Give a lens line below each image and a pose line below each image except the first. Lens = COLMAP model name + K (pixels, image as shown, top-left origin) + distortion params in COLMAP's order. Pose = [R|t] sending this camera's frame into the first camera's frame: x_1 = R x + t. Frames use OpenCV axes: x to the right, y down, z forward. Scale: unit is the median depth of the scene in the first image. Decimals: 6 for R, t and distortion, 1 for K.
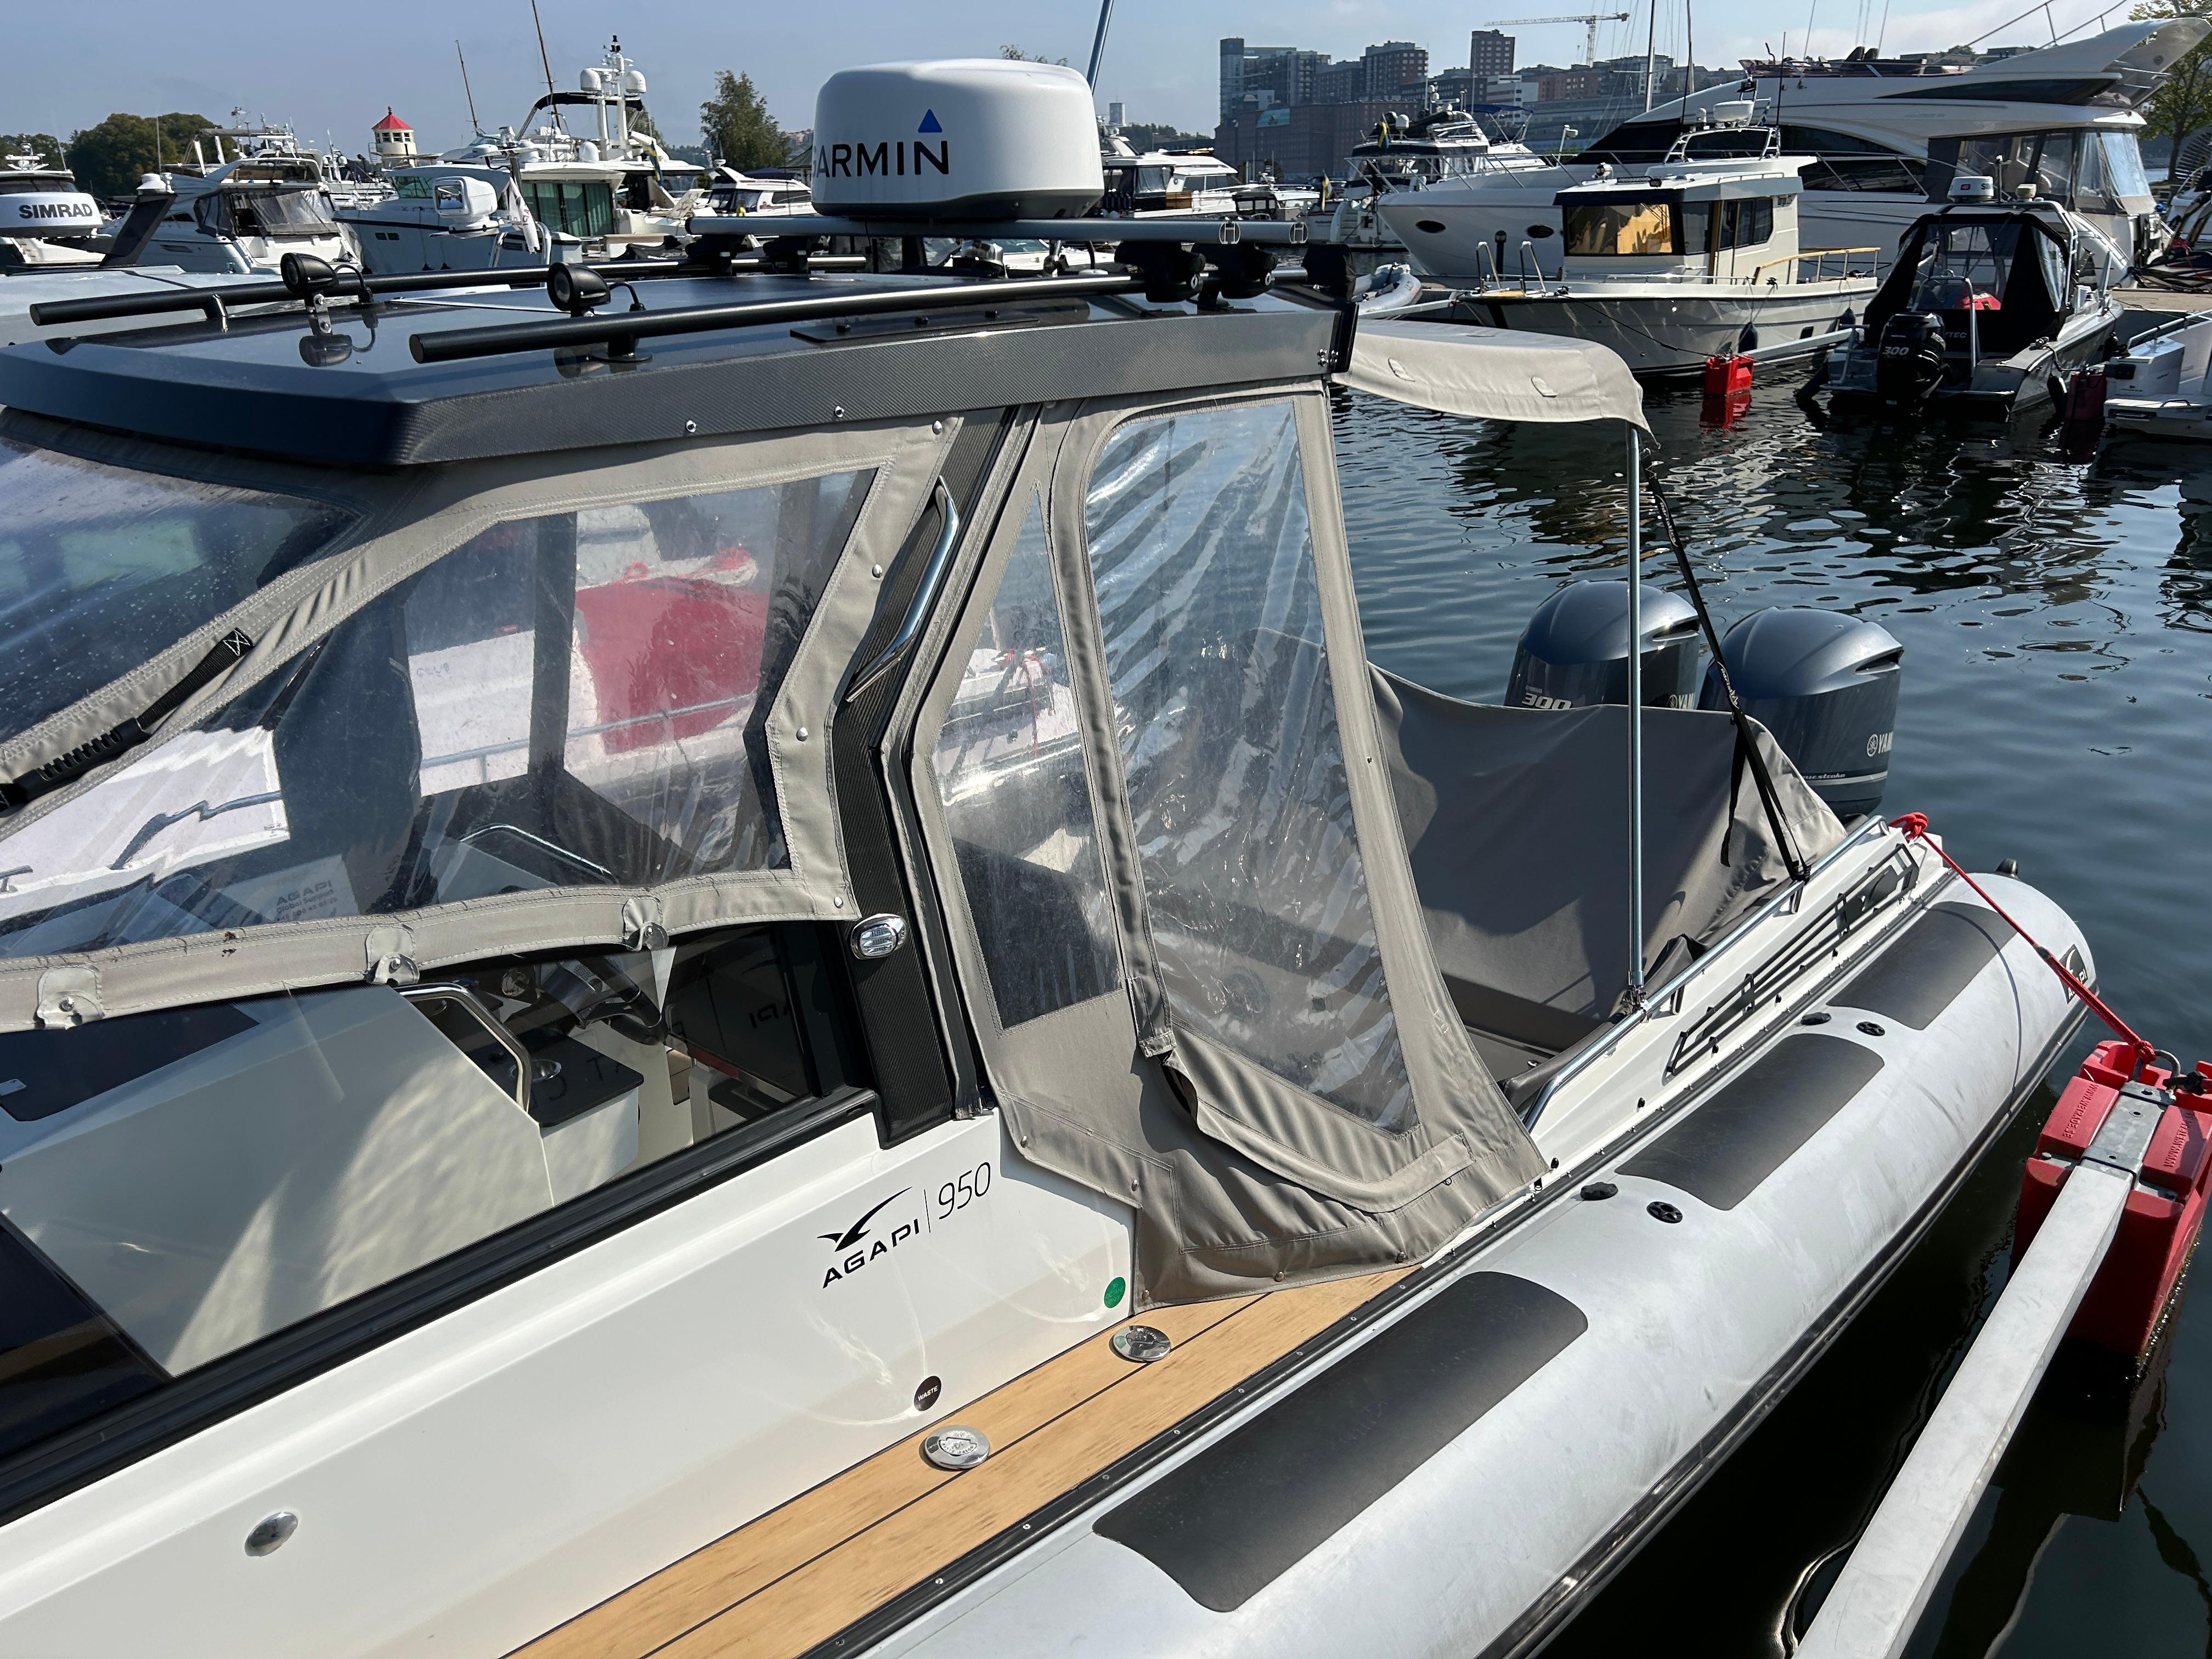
lens RADIAL K [[1670.3, 0, 1106.0], [0, 1670.3, 829.5], [0, 0, 1]] dist [0.026387, -0.043369]
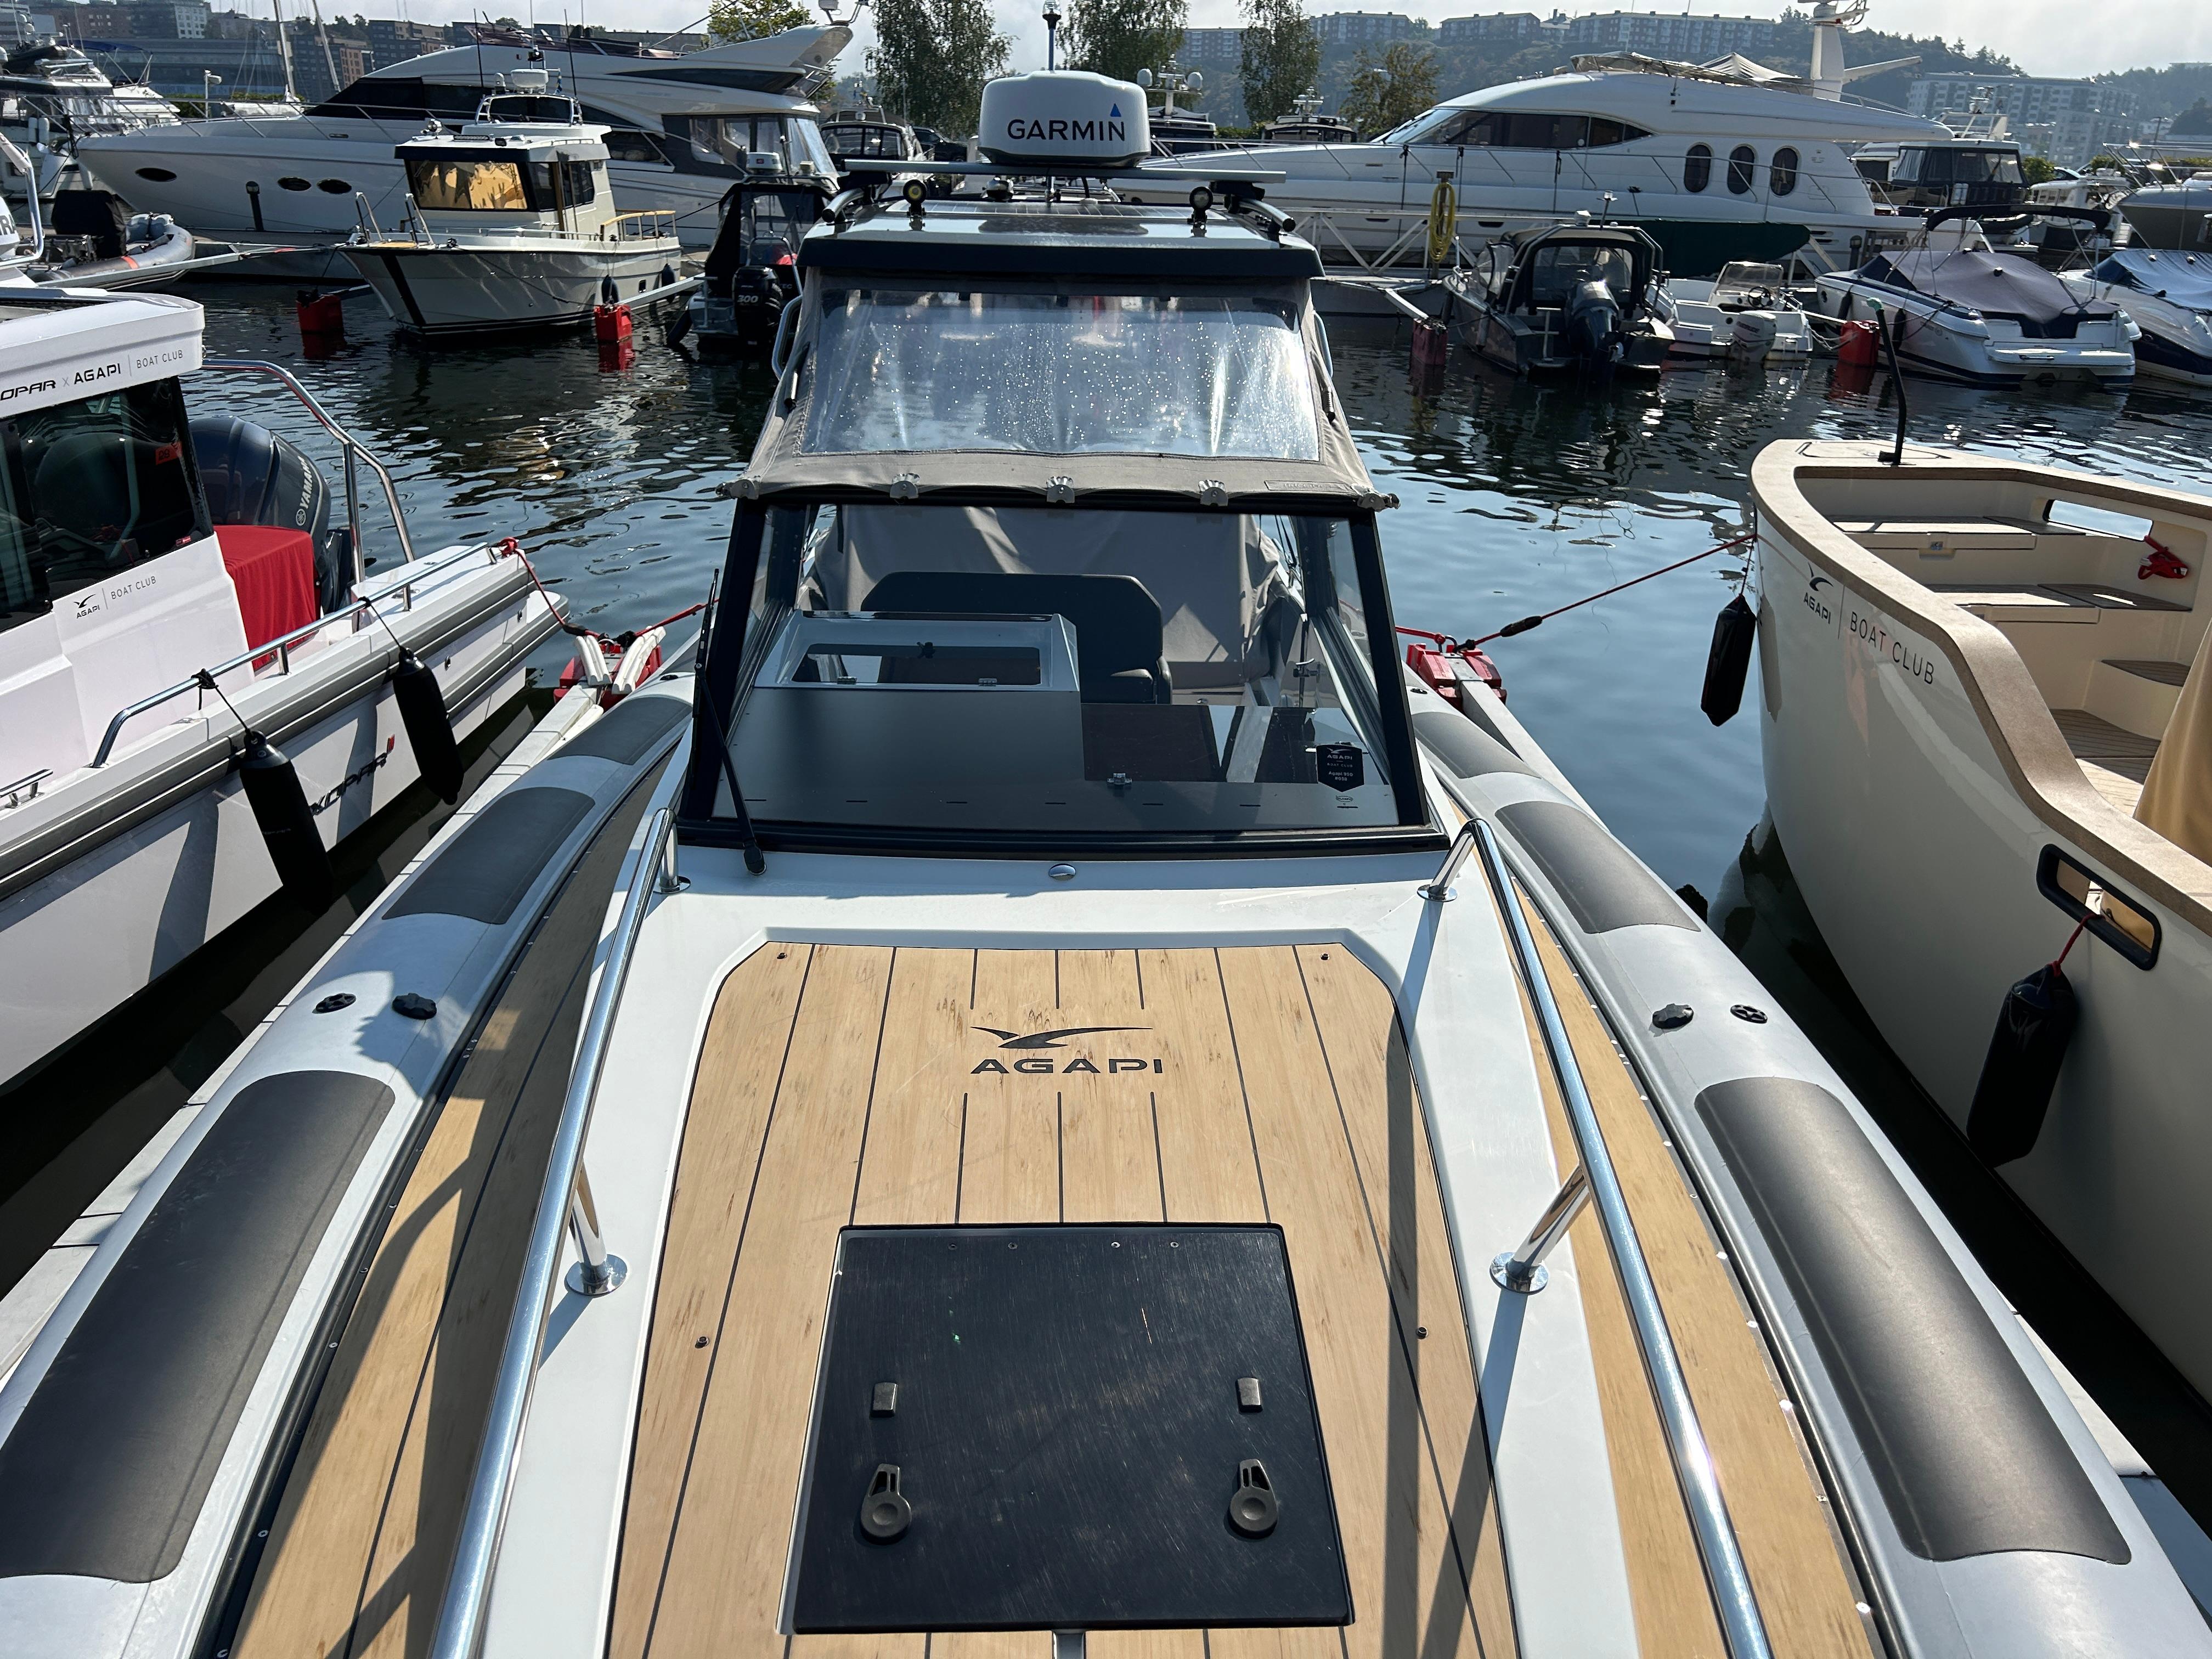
lens RADIAL K [[1670.3, 0, 1106.0], [0, 1670.3, 829.5], [0, 0, 1]] dist [0.026387, -0.043369]
pose [[0.725545, -0.212905, 0.654413, -0.136182], [0.200030, 0.975127, 0.095473, 0.011906], [-0.658462, 0.061632, 0.750086, -0.021173]]
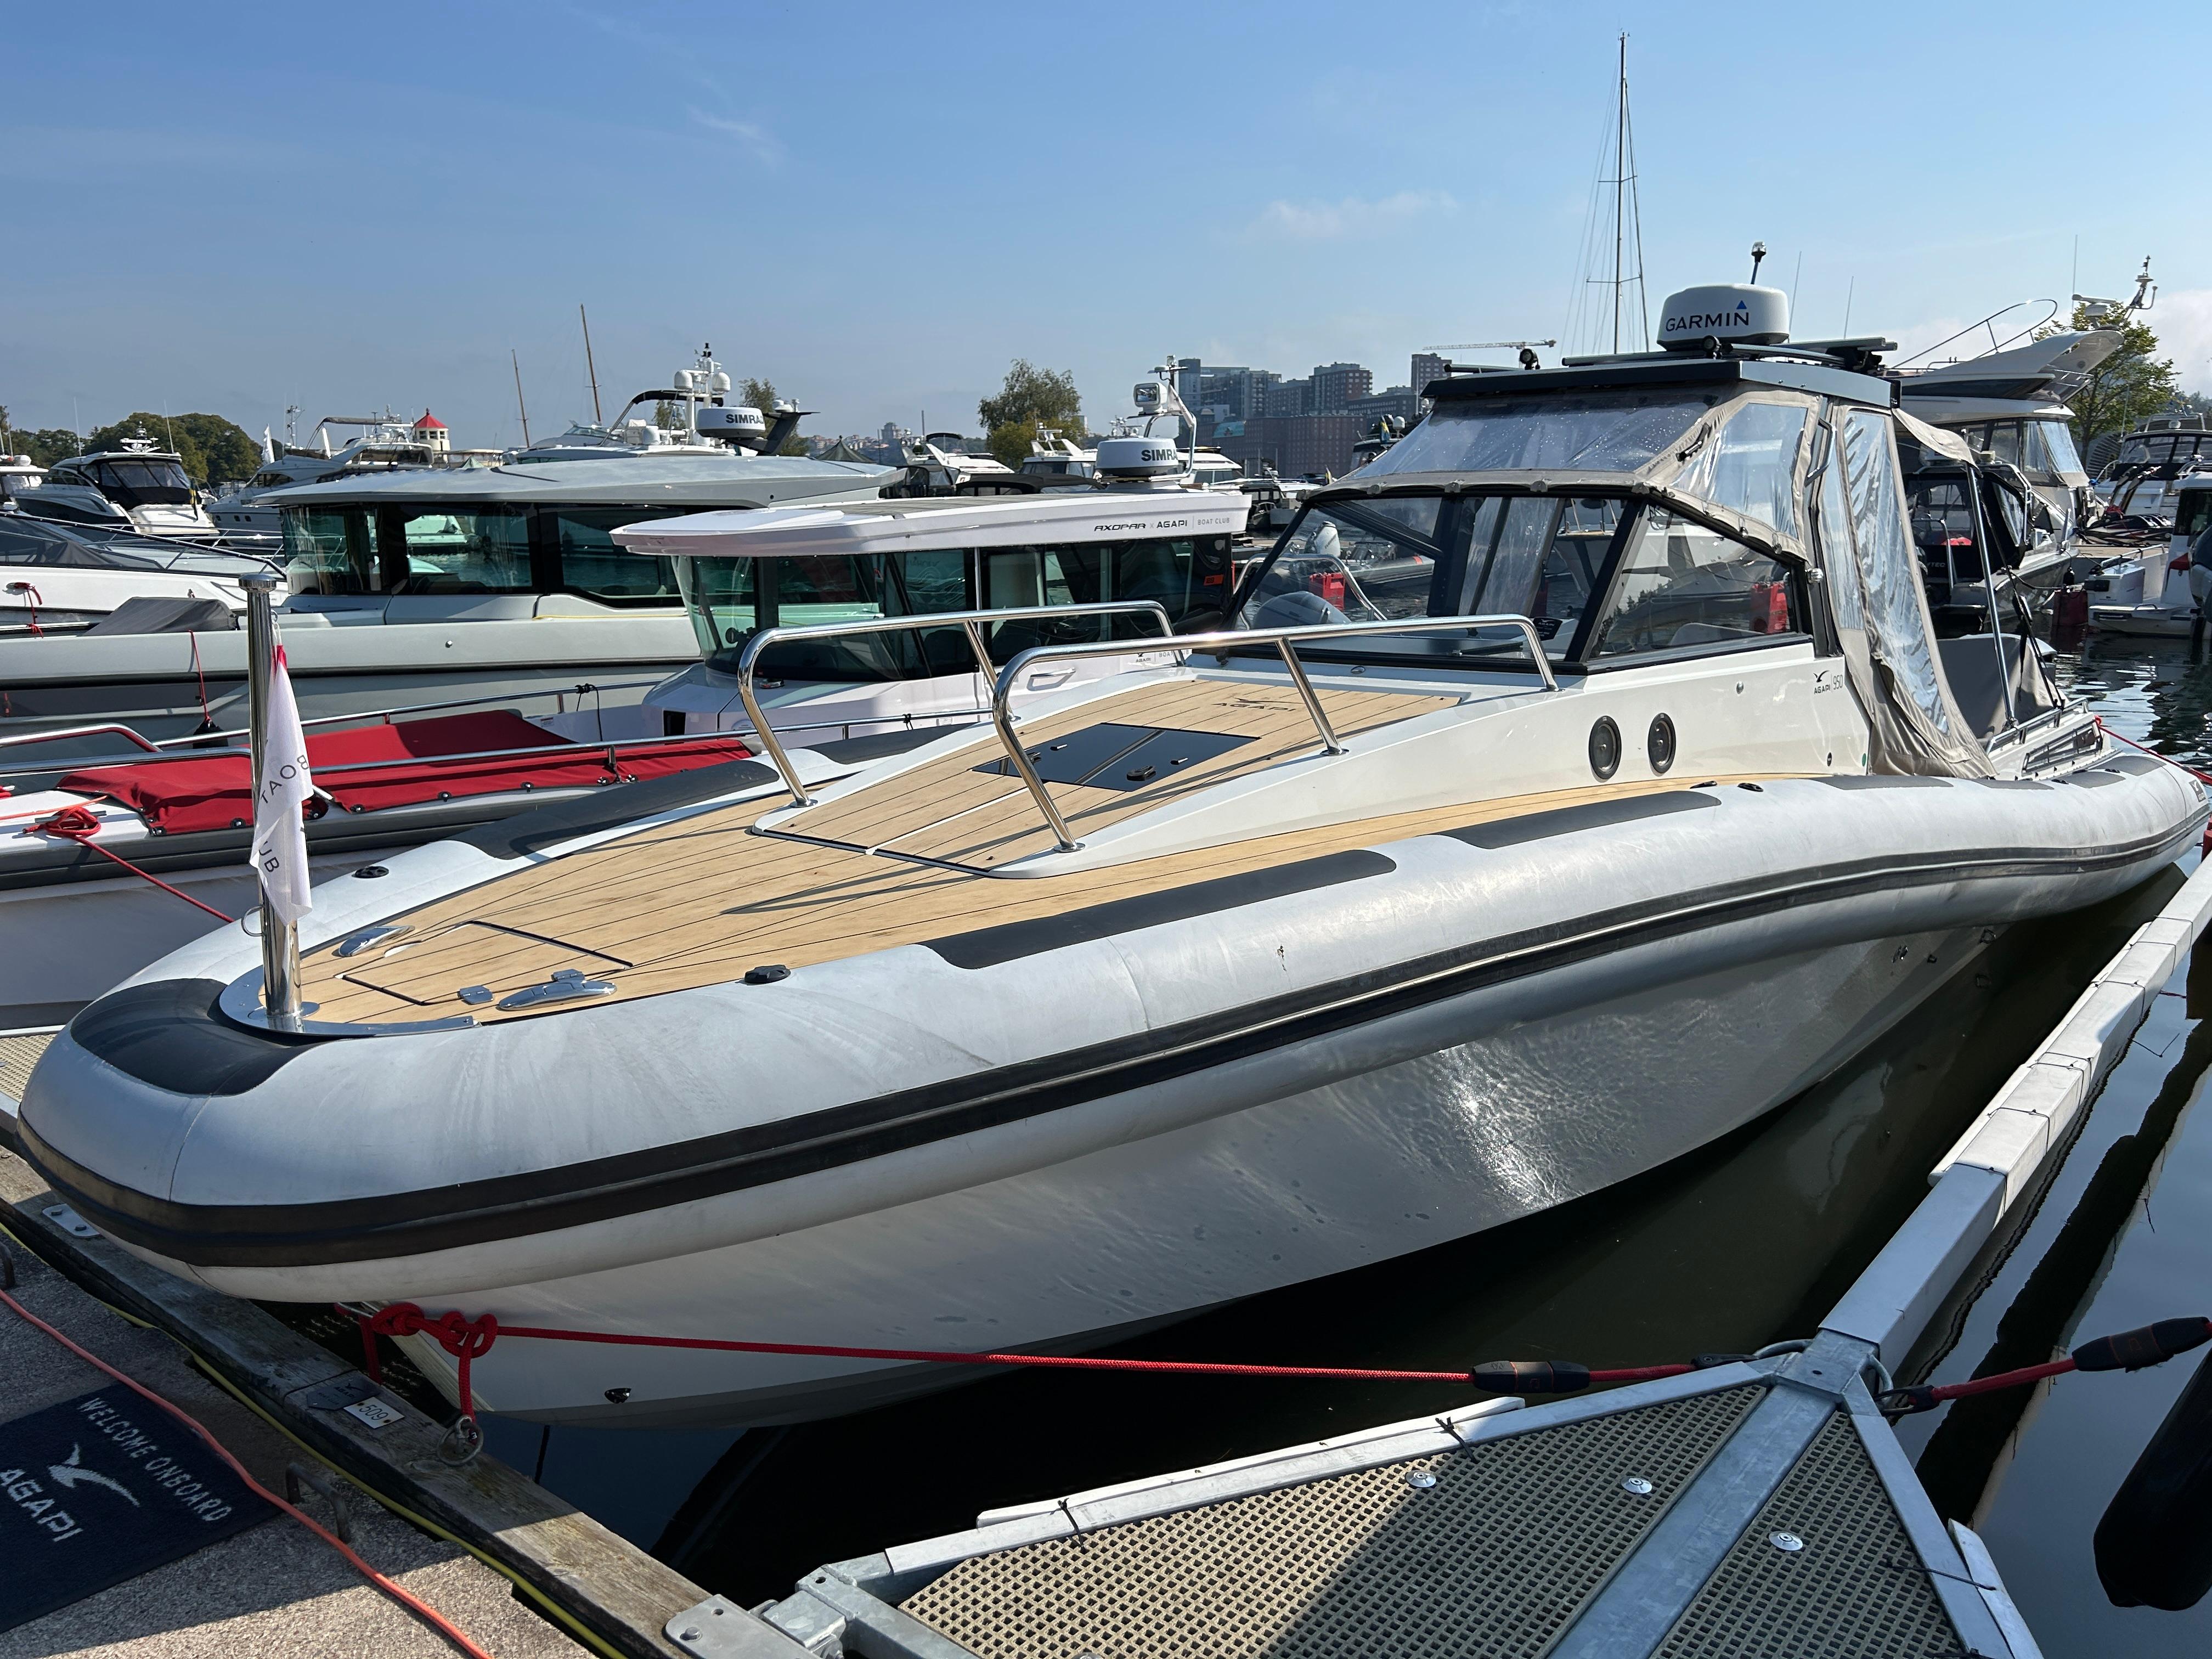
lens RADIAL K [[1670.3, 0, 1106.0], [0, 1670.3, 829.5], [0, 0, 1]] dist [0.026387, -0.043369]
pose [[0.999620, 0.002114, 0.027494, -0.106002], [0.002487, 0.986084, -0.166231, 0.069501], [-0.027462, 0.166236, 0.985703, -0.117823]]
